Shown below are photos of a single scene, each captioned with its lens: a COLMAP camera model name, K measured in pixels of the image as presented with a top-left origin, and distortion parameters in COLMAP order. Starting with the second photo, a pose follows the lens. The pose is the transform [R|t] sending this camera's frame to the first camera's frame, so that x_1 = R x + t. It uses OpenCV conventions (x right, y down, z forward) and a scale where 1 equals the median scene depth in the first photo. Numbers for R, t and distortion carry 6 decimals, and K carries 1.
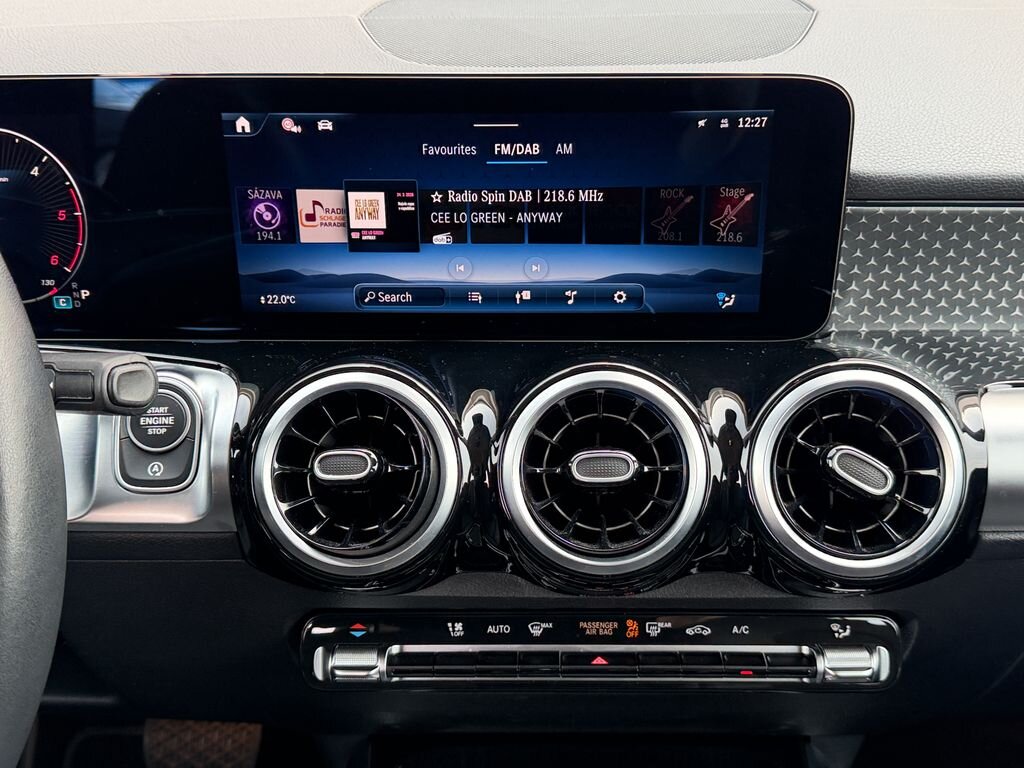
lens RADIAL K [[1094.1, 0, 512.0], [0, 1094.1, 384.0], [0, 0, 1]] dist [0.158519, -0.414295]
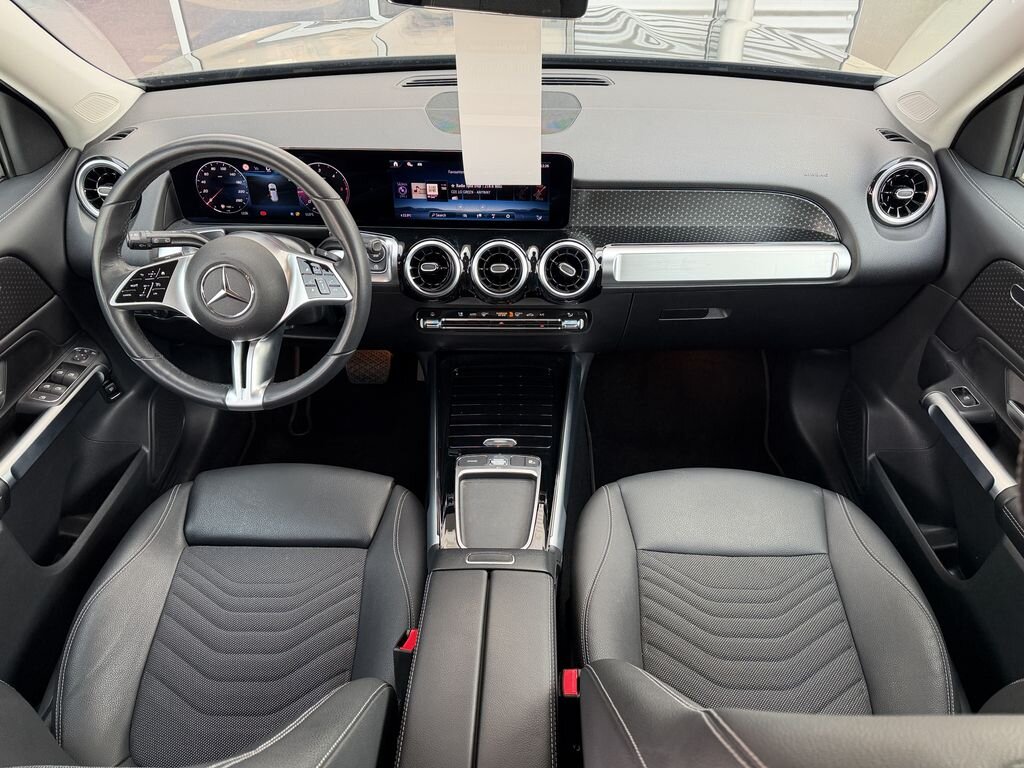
lens RADIAL K [[729.0, 0, 515.6], [0, 729.0, 399.2], [0, 0, 1]] dist [0.068192, -0.126970]
pose [[0.999957, 0.008086, 0.004549, 0.118351], [-0.009018, 0.962306, 0.271819, -0.151898], [-0.002180, -0.271848, 0.962338, -1.335559]]
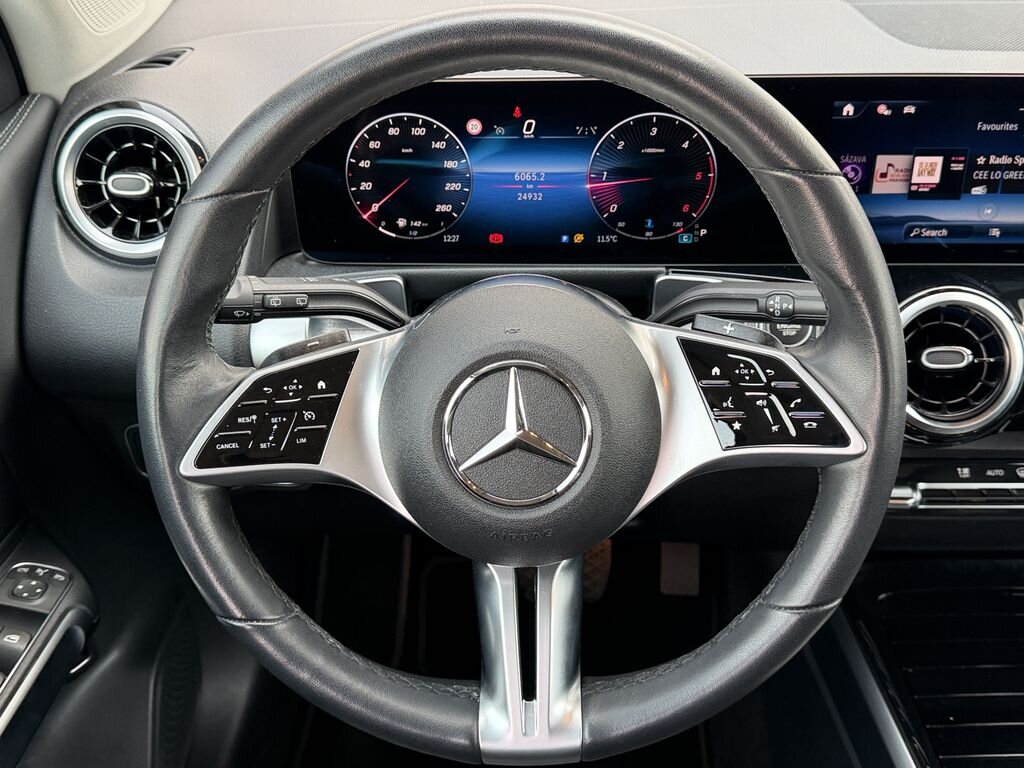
lens RADIAL K [[1094.1, 0, 512.0], [0, 1094.1, 384.0], [0, 0, 1]] dist [0.158519, -0.414295]
pose [[0.999894, -0.000942, -0.014505, -0.627528], [0.002703, 0.992545, 0.121852, -0.063797], [0.014282, -0.121879, 0.992442, -0.405636]]
